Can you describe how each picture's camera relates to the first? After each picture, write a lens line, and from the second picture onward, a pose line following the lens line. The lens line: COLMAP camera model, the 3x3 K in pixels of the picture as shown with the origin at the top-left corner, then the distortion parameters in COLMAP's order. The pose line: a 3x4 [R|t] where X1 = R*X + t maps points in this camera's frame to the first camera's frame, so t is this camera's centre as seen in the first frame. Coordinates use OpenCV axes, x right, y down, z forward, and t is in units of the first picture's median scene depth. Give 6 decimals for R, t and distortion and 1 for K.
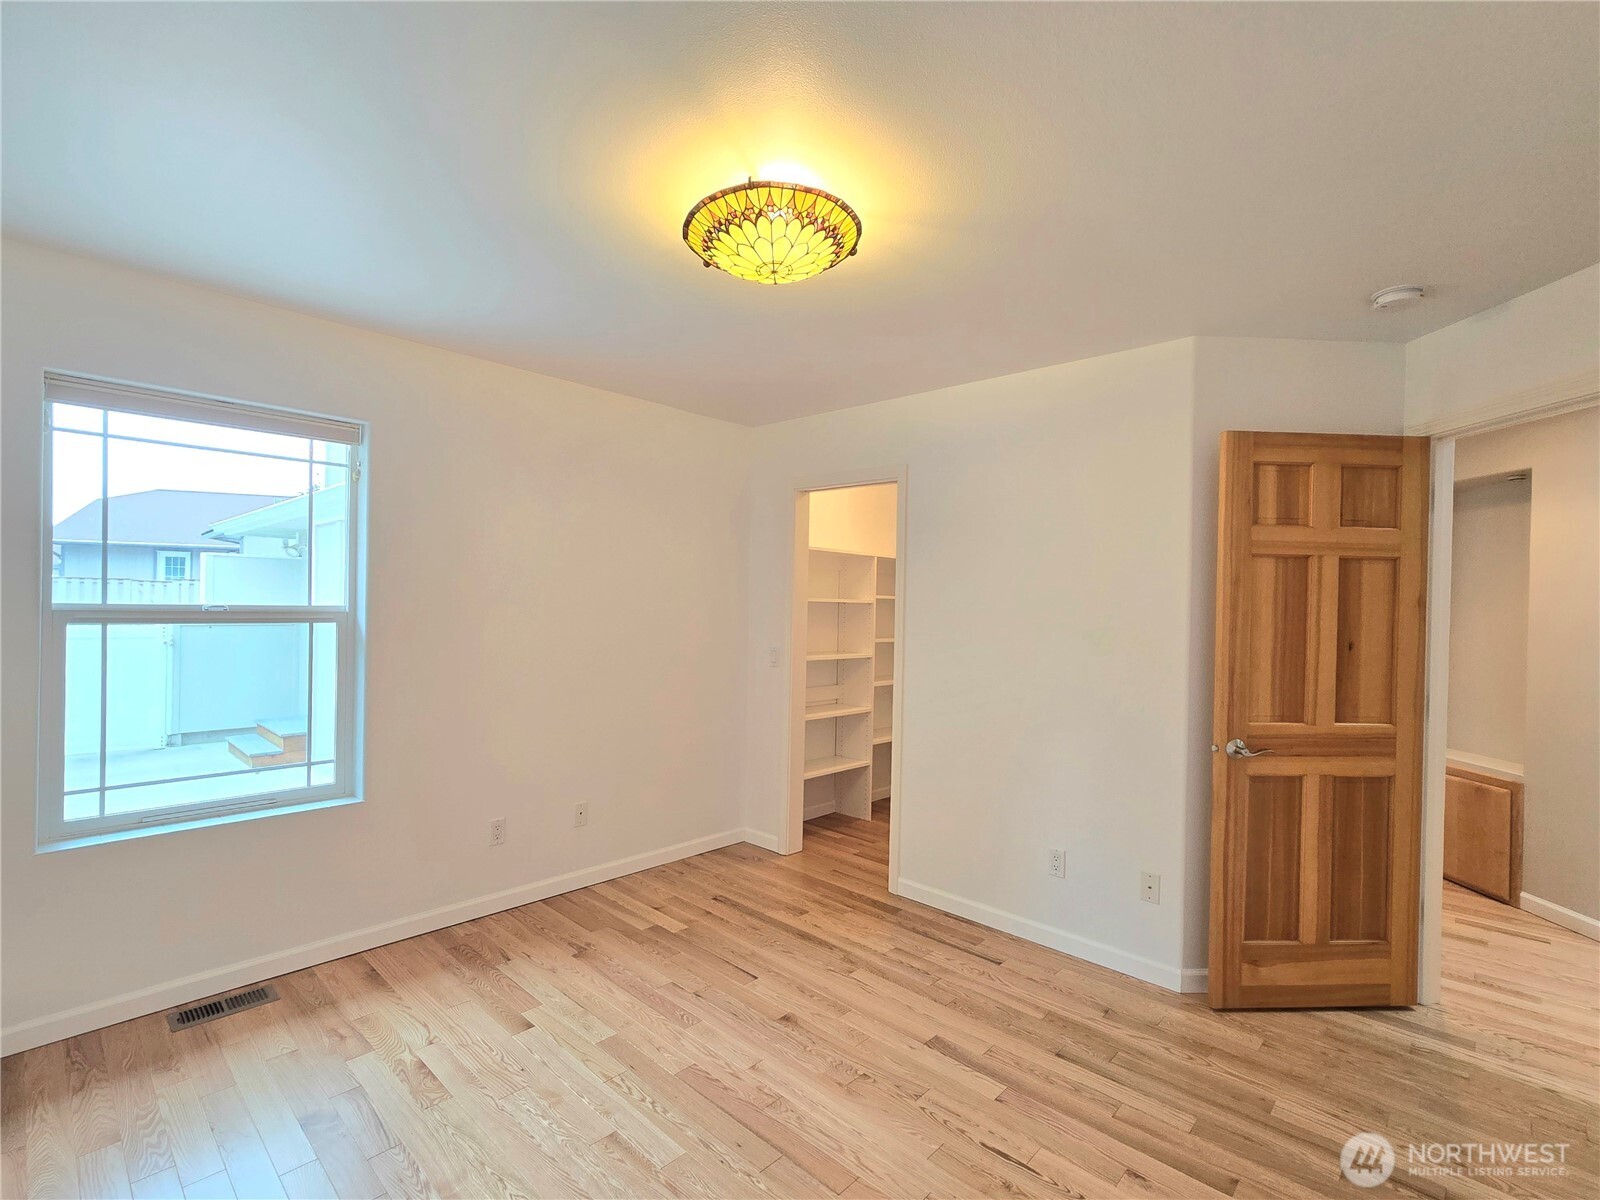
lens RADIAL K [[757.0, 0, 800.0], [0, 757.0, 600.0], [0, 0, 1]] dist [0.000886, 0.000011]
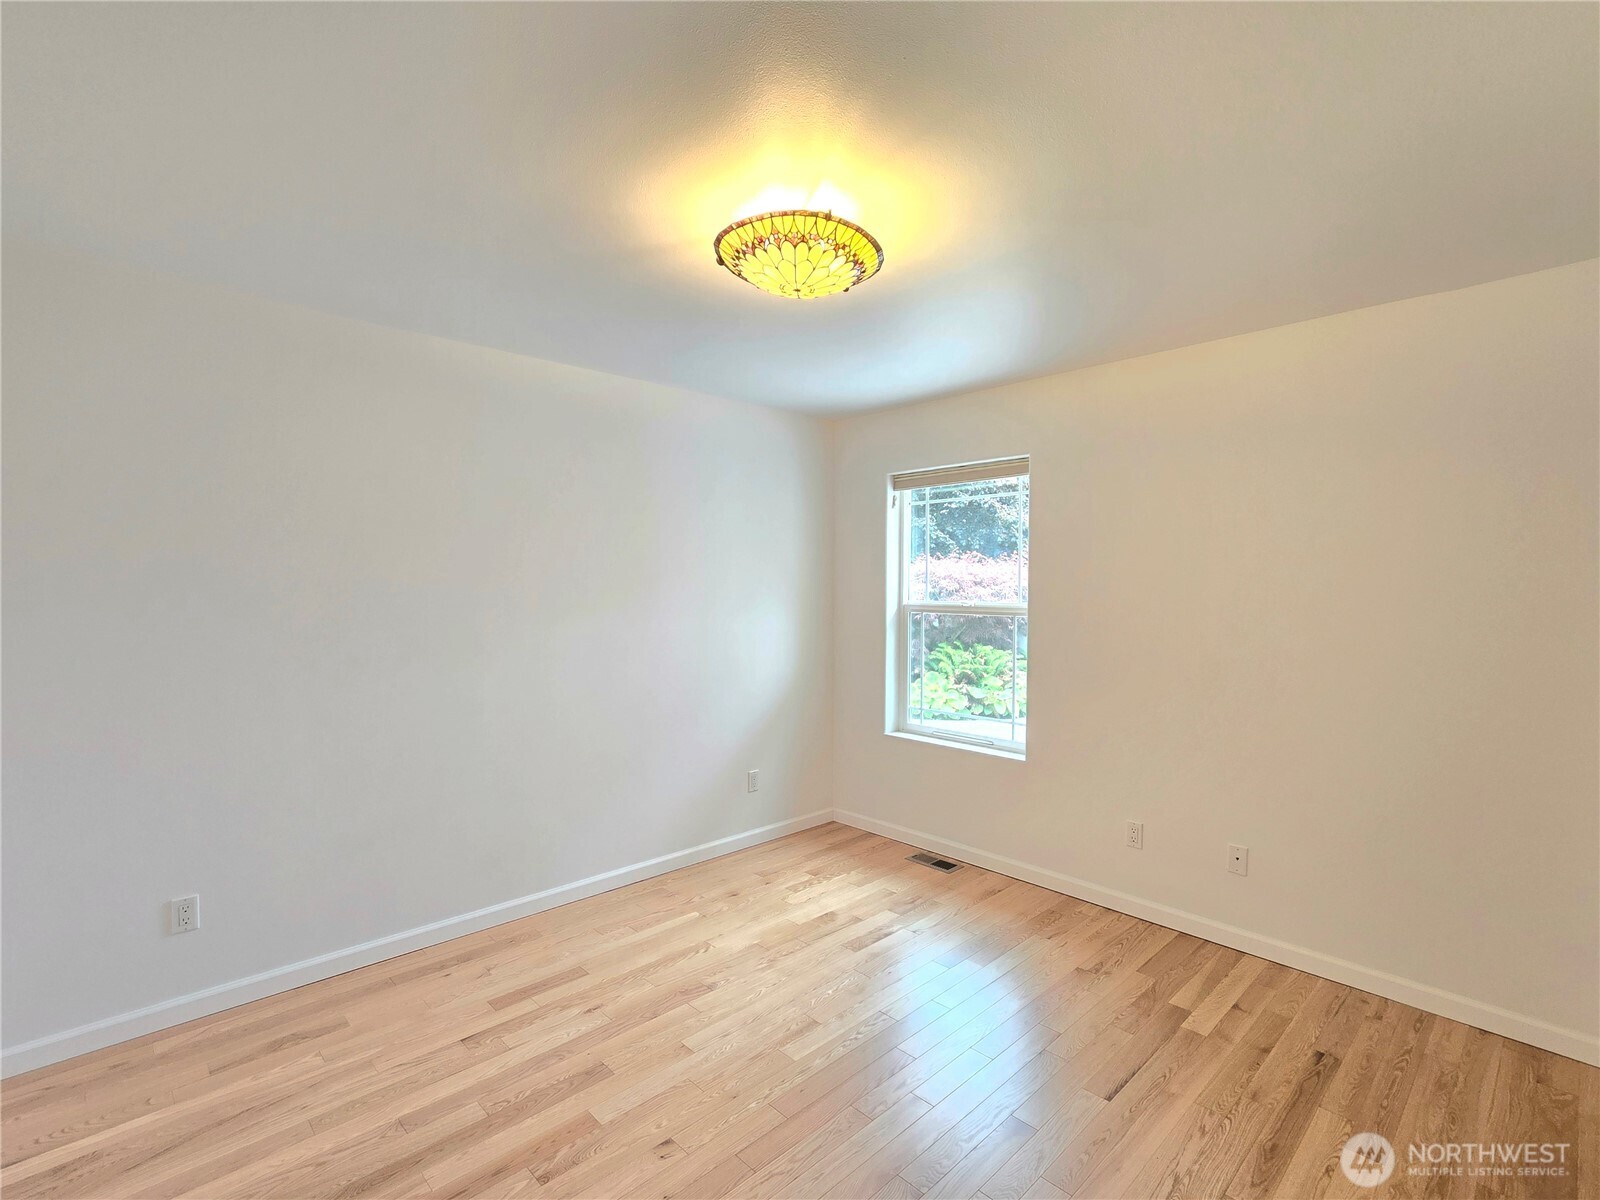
lens RADIAL K [[757.0, 0, 800.0], [0, 757.0, 600.0], [0, 0, 1]] dist [0.000886, 0.000011]
pose [[-0.054505, -0.000197, -0.998513, 0.716221], [-0.009148, 0.999958, 0.000302, 0.011844], [0.998472, 0.009151, -0.054504, 0.749955]]
